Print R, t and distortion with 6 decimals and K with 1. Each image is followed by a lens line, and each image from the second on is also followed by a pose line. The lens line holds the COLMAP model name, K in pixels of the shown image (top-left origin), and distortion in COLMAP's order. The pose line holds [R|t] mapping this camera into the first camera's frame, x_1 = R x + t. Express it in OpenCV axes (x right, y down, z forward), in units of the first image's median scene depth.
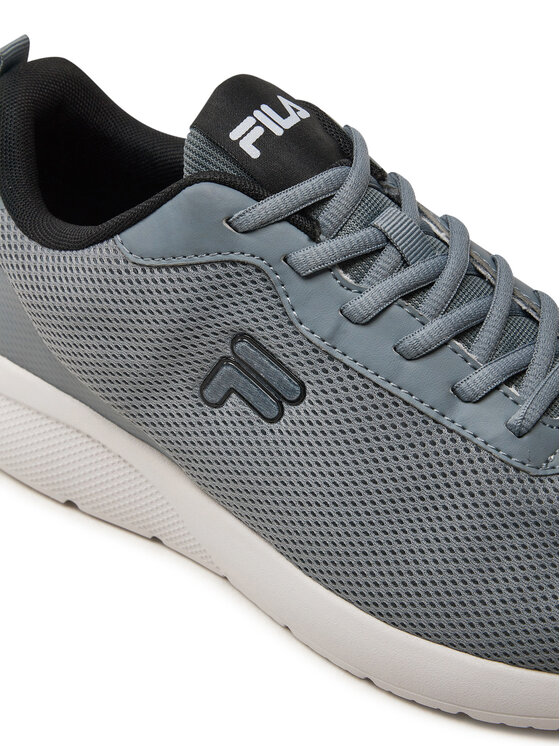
lens RADIAL K [[1275.5, 0, 280.0], [0, 1275.5, 373.0], [0, 0, 1]] dist [0.325687, 0.020287]
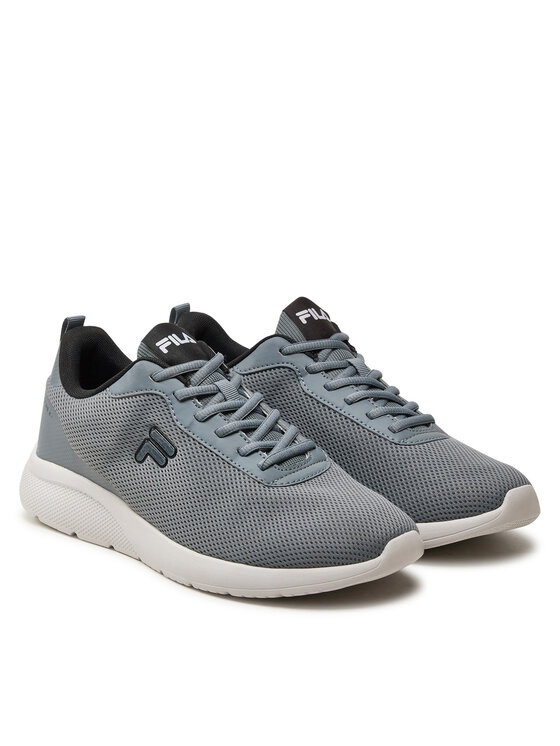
lens RADIAL K [[1984.5, 0, 280.0], [0, 1984.5, 373.0], [0, 0, 1]] dist [0.031620, 0.069390]
pose [[0.976508, 0.035666, -0.212507, 0.948941], [-0.118560, 0.912436, -0.391667, 1.253727], [0.179930, 0.407661, 0.895230, -2.184884]]
